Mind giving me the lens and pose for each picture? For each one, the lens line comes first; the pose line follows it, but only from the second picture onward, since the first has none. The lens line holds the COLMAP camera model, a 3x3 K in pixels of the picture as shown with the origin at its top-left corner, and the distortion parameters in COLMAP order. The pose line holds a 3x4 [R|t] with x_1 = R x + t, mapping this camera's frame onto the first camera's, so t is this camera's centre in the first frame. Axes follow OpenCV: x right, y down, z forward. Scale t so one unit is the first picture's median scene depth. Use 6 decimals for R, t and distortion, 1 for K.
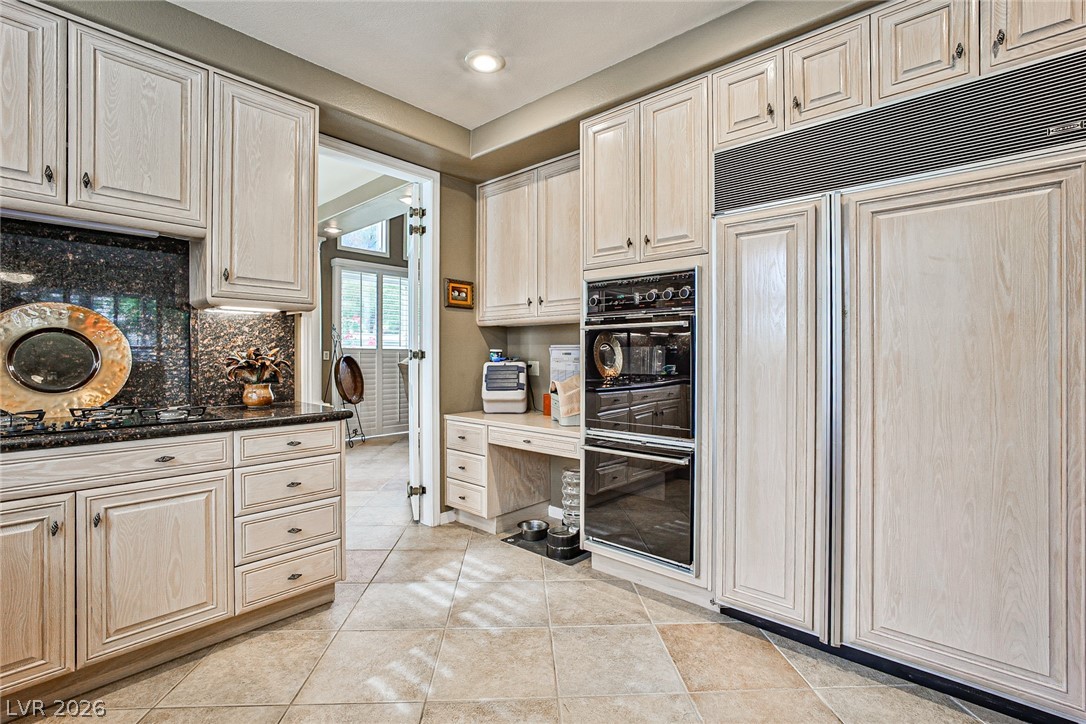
lens RADIAL K [[499.5, 0, 528.9], [0, 499.5, 356.9], [0, 0, 1]] dist [-0.025918, 0.006795]
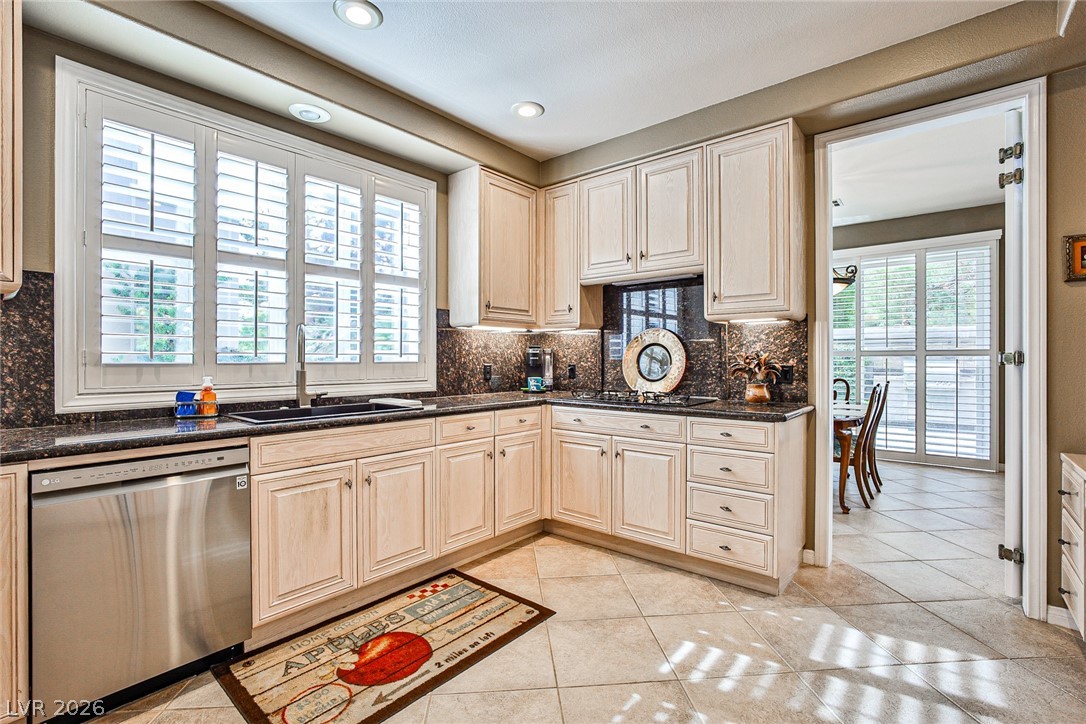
lens RADIAL K [[499.5, 0, 546.6], [0, 499.5, 358.3], [0, 0, 1]] dist [-0.025918, 0.006795]
pose [[0.051170, -0.000774, -0.998690, 0.601838], [-0.000995, 0.999999, -0.000826, -0.004020], [0.998689, 0.001036, 0.051169, 0.455060]]
